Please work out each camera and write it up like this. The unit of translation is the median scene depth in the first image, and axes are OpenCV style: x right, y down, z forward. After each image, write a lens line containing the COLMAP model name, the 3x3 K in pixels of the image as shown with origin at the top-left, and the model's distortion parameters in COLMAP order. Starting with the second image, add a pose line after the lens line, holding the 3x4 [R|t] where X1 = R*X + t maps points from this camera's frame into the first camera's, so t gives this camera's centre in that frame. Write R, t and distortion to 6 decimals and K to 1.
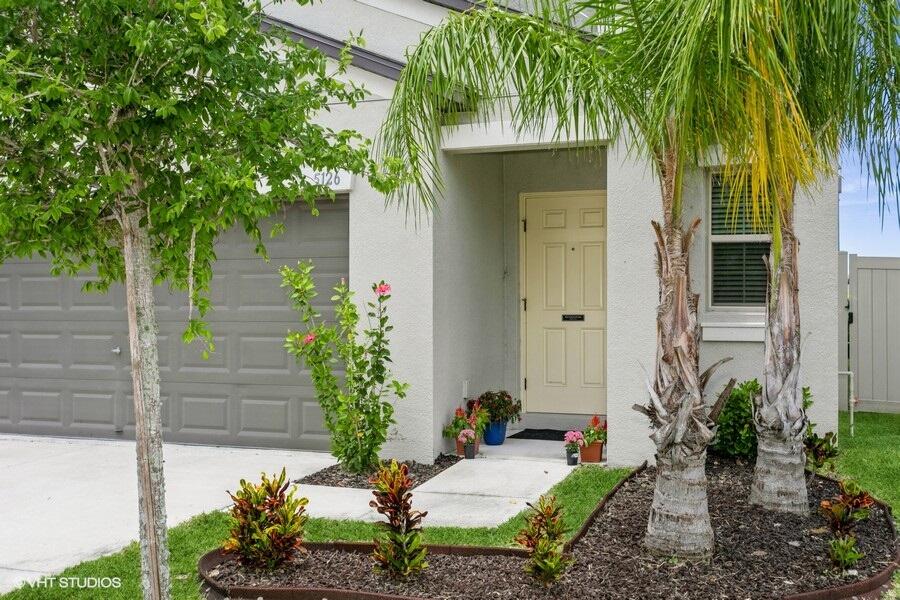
lens RADIAL K [[1038.9, 0, 450.0], [0, 1038.9, 300.0], [0, 0, 1]] dist [0.002728, 0.001321]
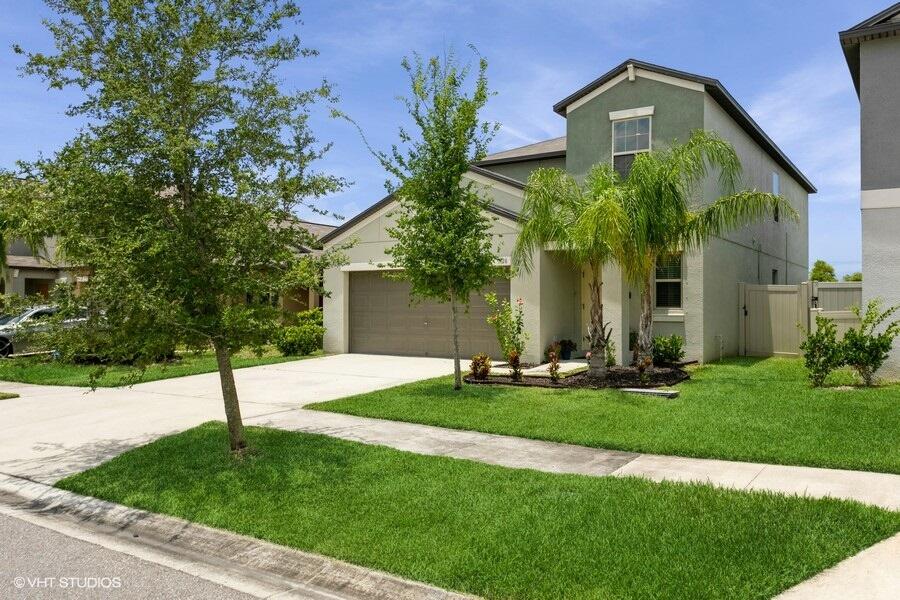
lens RADIAL K [[725.1, 0, 450.0], [0, 725.1, 300.0], [0, 0, 1]] dist [0.000231, -0.000010]
pose [[0.976257, -0.000811, -0.216614, 0.177319], [-0.000059, 0.999992, -0.004009, -0.005830], [0.216615, 0.003927, 0.976249, -0.989497]]
